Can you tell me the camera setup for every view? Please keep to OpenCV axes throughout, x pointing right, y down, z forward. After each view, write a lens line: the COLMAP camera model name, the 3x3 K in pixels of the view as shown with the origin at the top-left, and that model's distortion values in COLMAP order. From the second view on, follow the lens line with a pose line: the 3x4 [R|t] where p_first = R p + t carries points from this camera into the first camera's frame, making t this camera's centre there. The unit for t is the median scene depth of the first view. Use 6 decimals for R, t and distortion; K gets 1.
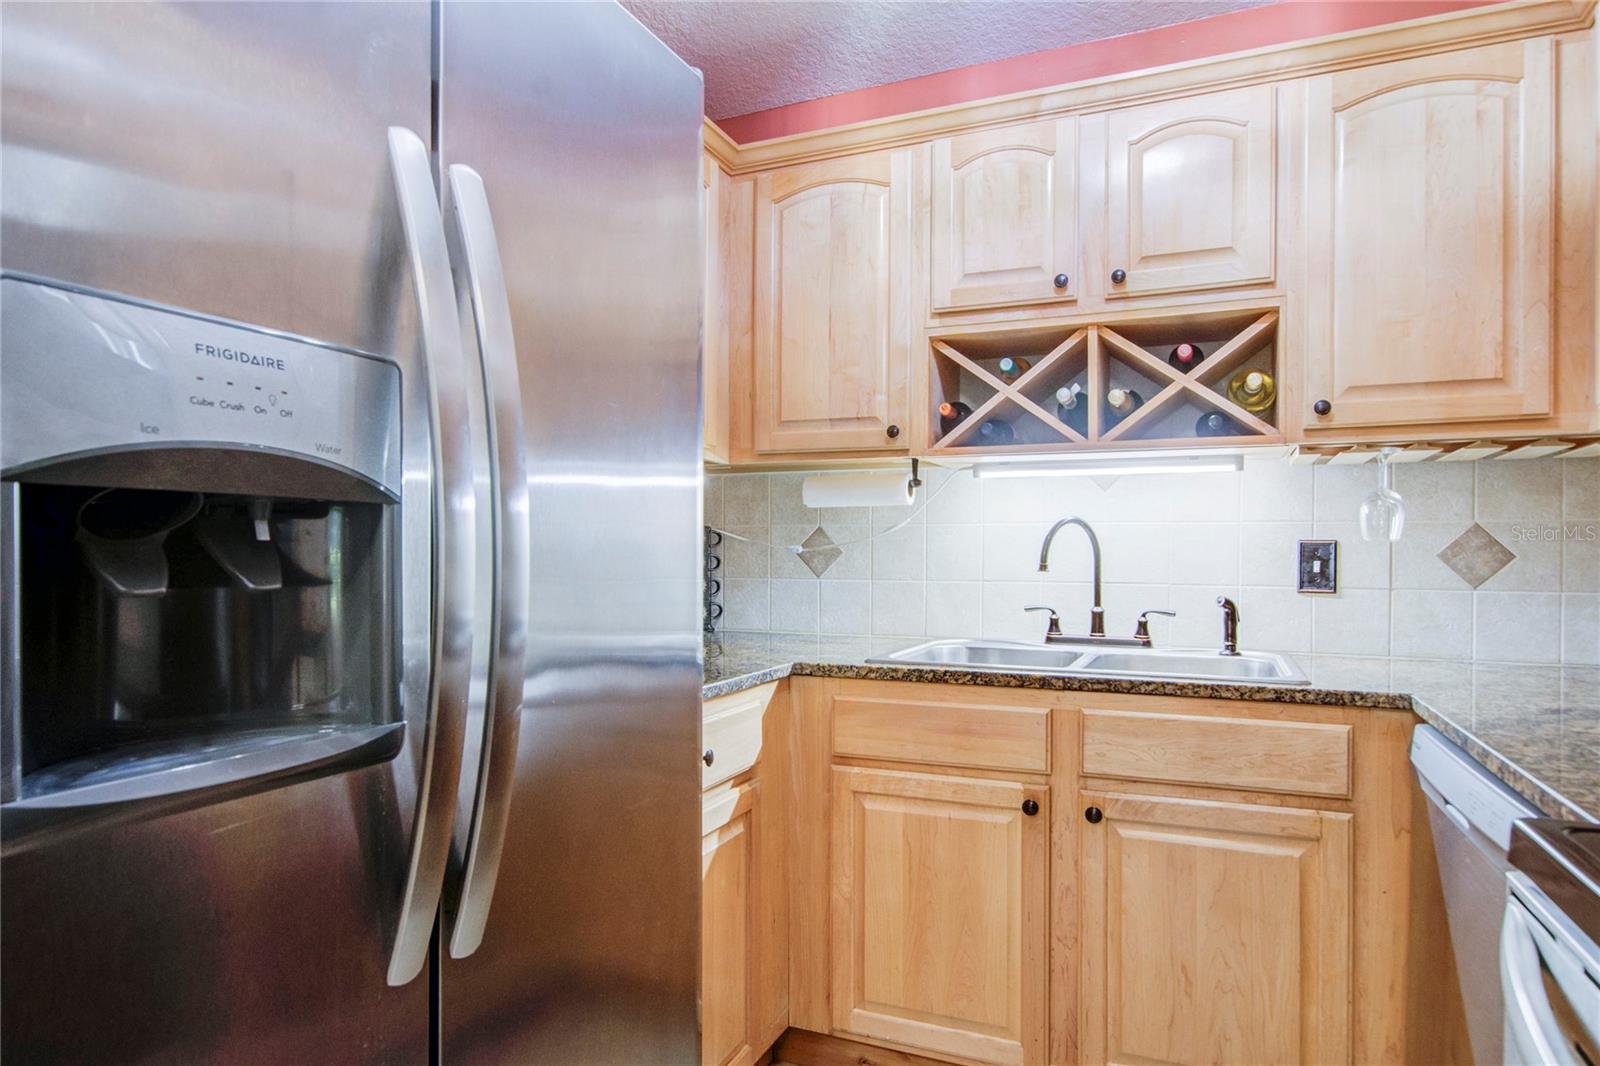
lens RADIAL K [[969.4, 0, 766.2], [0, 969.4, 557.7], [0, 0, 1]] dist [-0.005017, 0.000329]
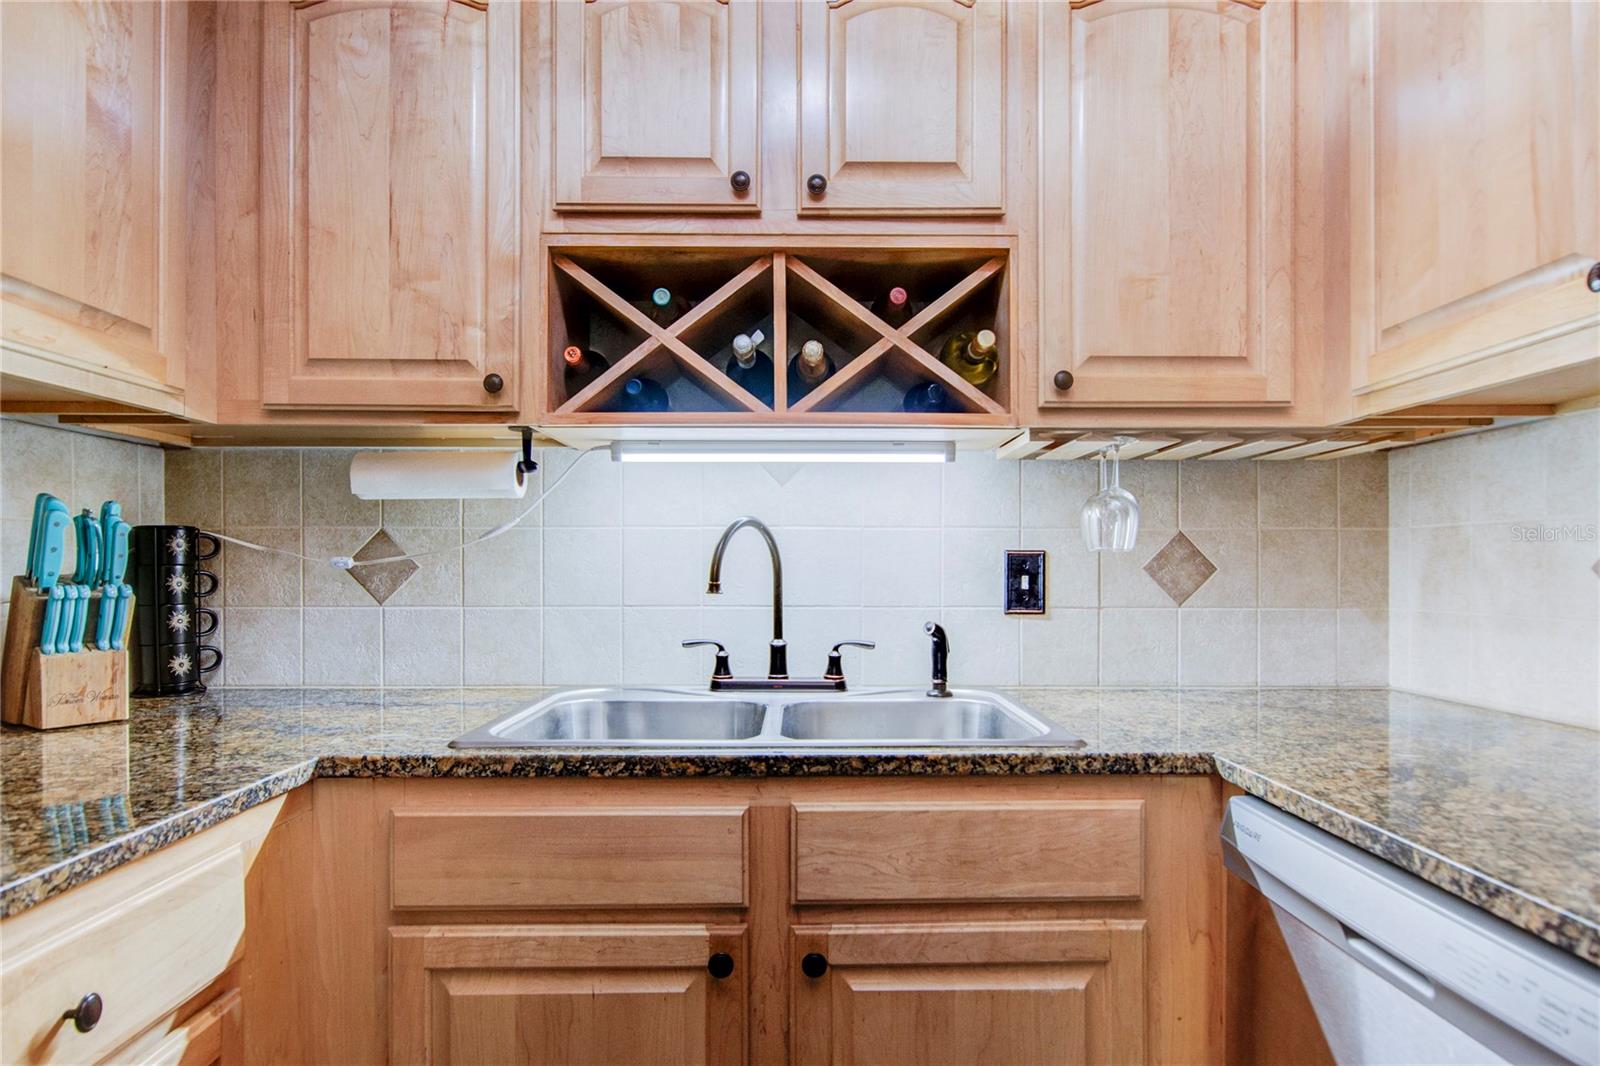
lens RADIAL K [[969.4, 0, 796.4], [0, 969.4, 573.8], [0, 0, 1]] dist [-0.005017, 0.000329]
pose [[0.908592, -0.007066, 0.417624, 0.048650], [0.006380, 0.999975, 0.003039, -0.002104], [-0.417635, -0.000097, 0.908615, 0.366543]]
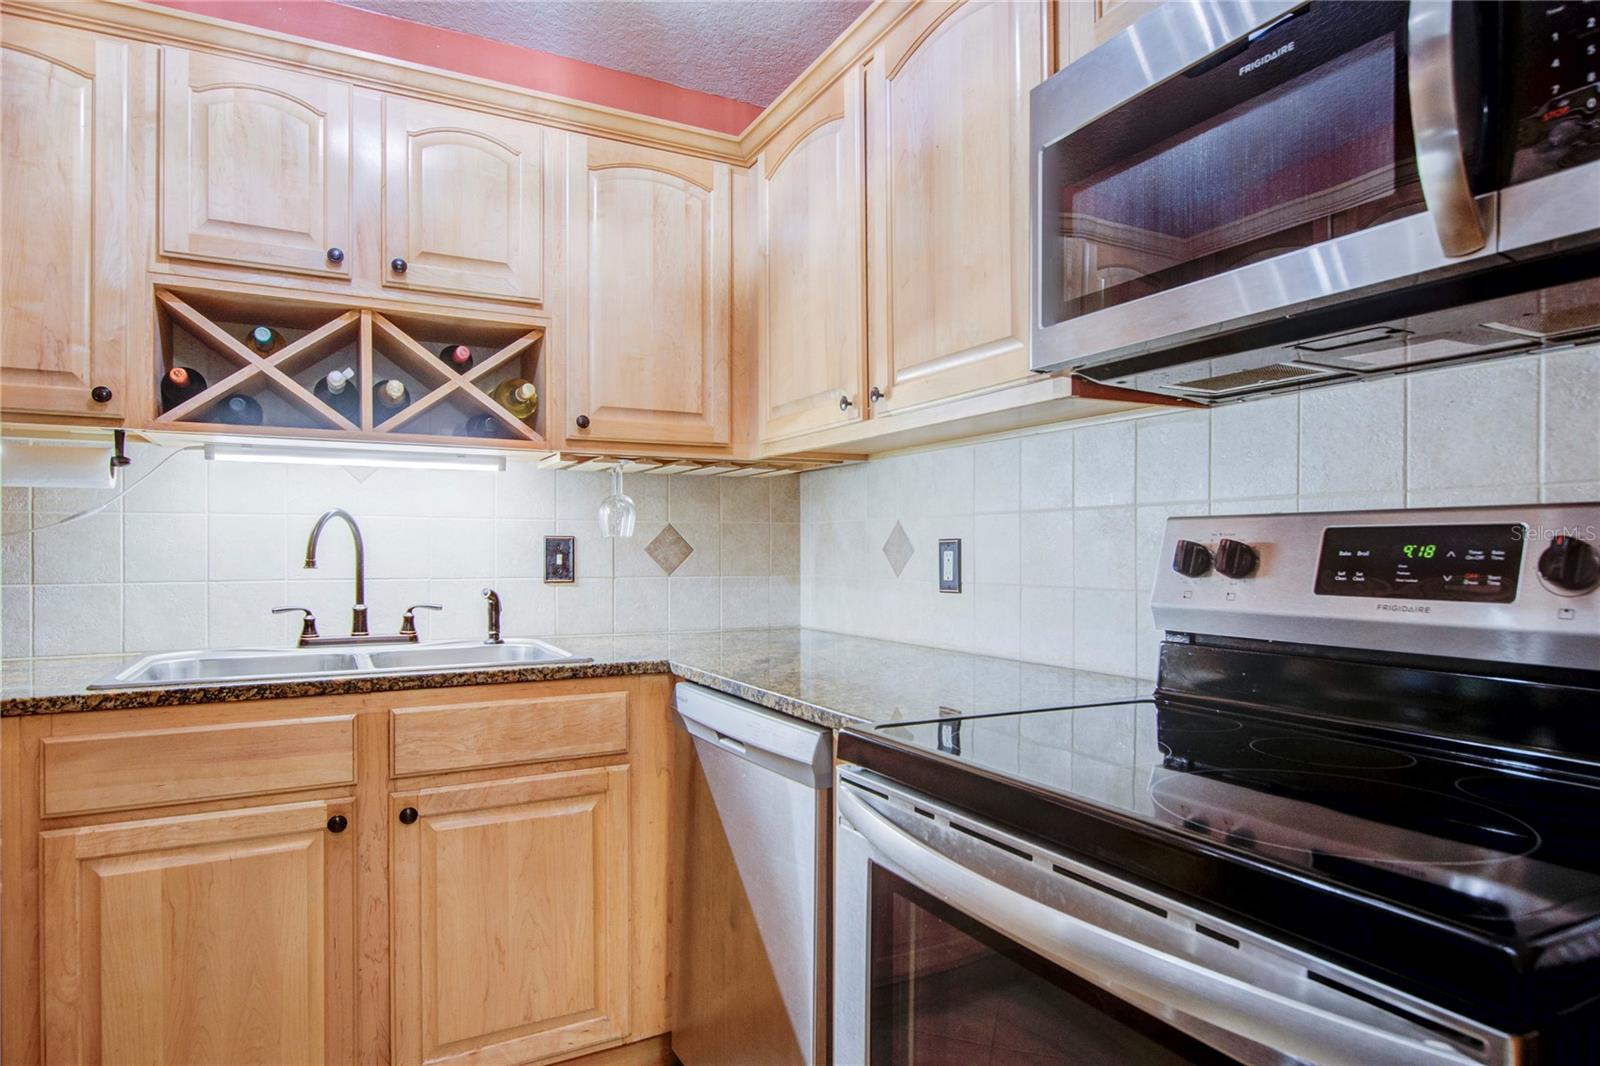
lens RADIAL K [[969.4, 0, 859.3], [0, 969.4, 554.4], [0, 0, 1]] dist [-0.005017, 0.000329]
pose [[0.585814, -0.008433, 0.810402, -0.167405], [0.006431, 0.999963, 0.005757, -0.000967], [-0.810420, 0.001839, 0.585846, 0.050849]]
